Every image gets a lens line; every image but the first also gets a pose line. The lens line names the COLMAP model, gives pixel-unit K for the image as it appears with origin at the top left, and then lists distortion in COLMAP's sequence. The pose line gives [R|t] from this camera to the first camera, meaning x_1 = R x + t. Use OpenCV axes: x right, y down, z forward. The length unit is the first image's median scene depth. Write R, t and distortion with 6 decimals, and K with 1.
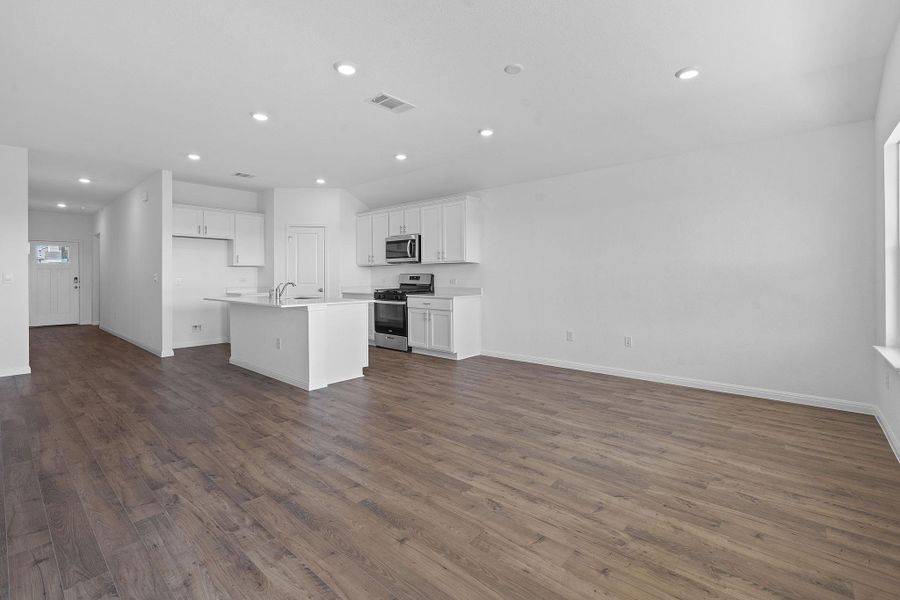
lens RADIAL K [[408.0, 0, 451.6], [0, 408.0, 277.3], [0, 0, 1]] dist [0.000216, -0.001336]
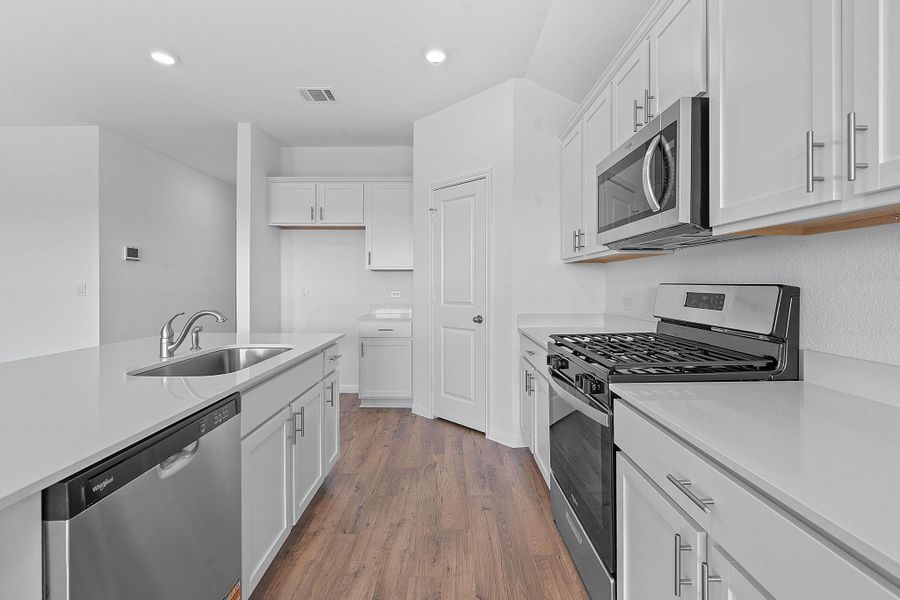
lens RADIAL K [[408.0, 0, 447.4], [0, 408.0, 286.4], [0, 0, 1]] dist [0.000216, -0.001336]
pose [[0.659744, 0.004332, -0.751478, -0.007294], [0.000185, 0.999982, 0.005927, -0.008369], [0.751490, -0.004050, 0.659732, 0.733560]]
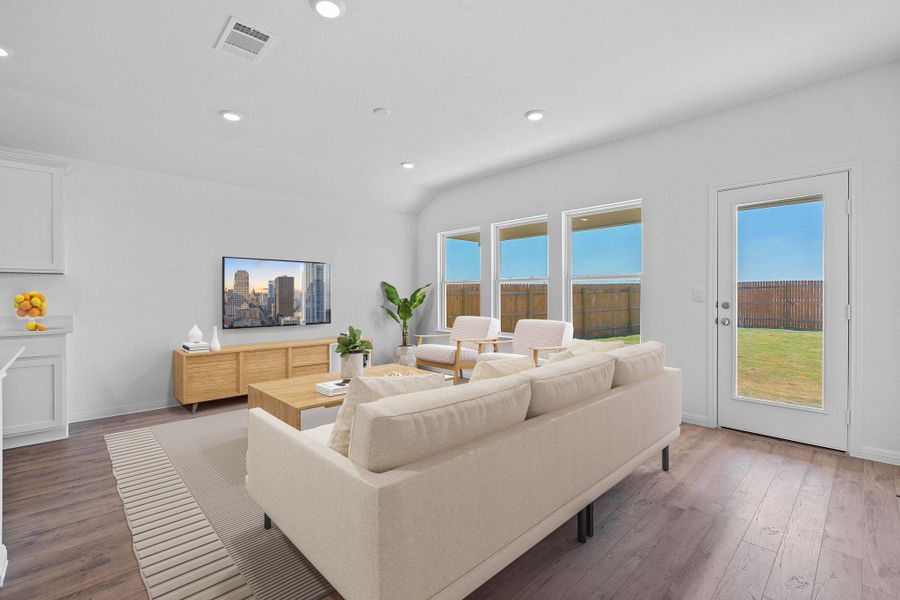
lens RADIAL K [[408.0, 0, 450.4], [0, 408.0, 294.9], [0, 0, 1]] dist [0.000216, -0.001336]
pose [[0.079859, 0.004468, 0.996796, -0.448022], [0.006208, 0.999968, -0.004979, 0.001730], [-0.996787, 0.006586, 0.079829, 0.335113]]
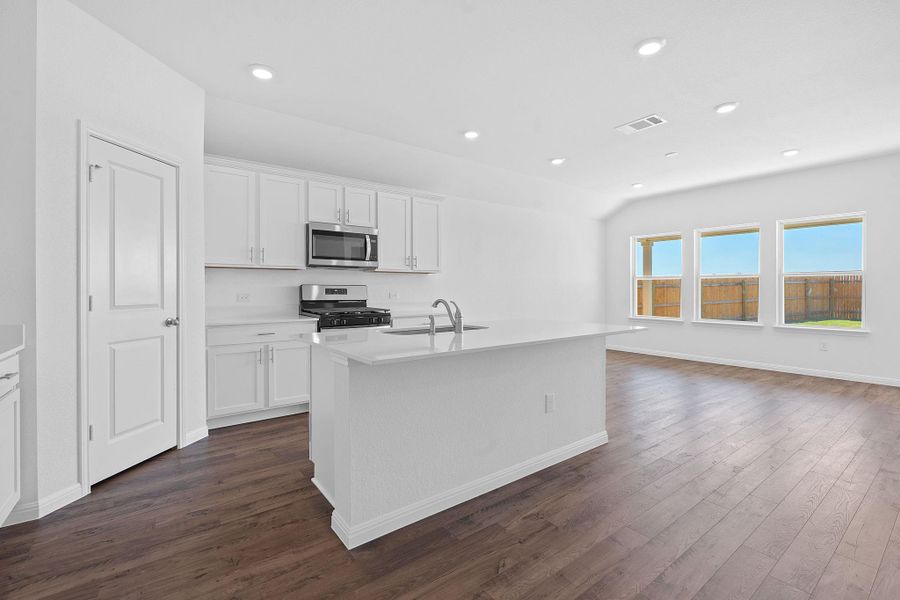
lens RADIAL K [[399.7, 0, 451.1], [0, 399.7, 285.8], [0, 0, 1]] dist [-0.014178, 0.002985]
pose [[0.195972, 0.010033, 0.980558, -0.696549], [0.003865, 0.999932, -0.011003, 0.000726], [-0.980602, 0.005947, 0.195919, 0.708254]]
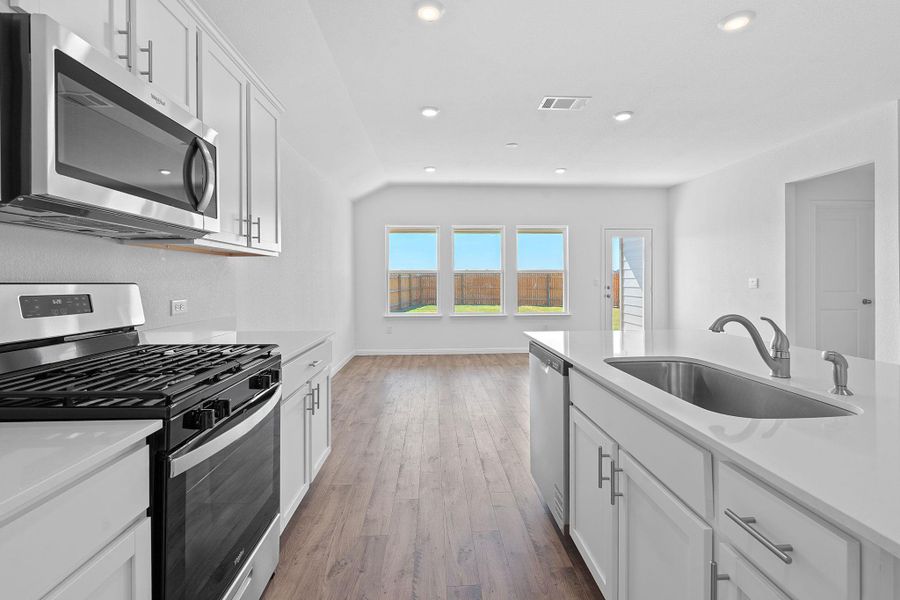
lens RADIAL K [[408.0, 0, 451.7], [0, 408.0, 278.5], [0, 0, 1]] dist [0.000216, -0.001336]
pose [[-0.695794, 0.010092, 0.718170, -0.358535], [0.010174, 0.999939, -0.004195, -0.007861], [-0.718169, 0.004387, -0.695855, 1.021603]]
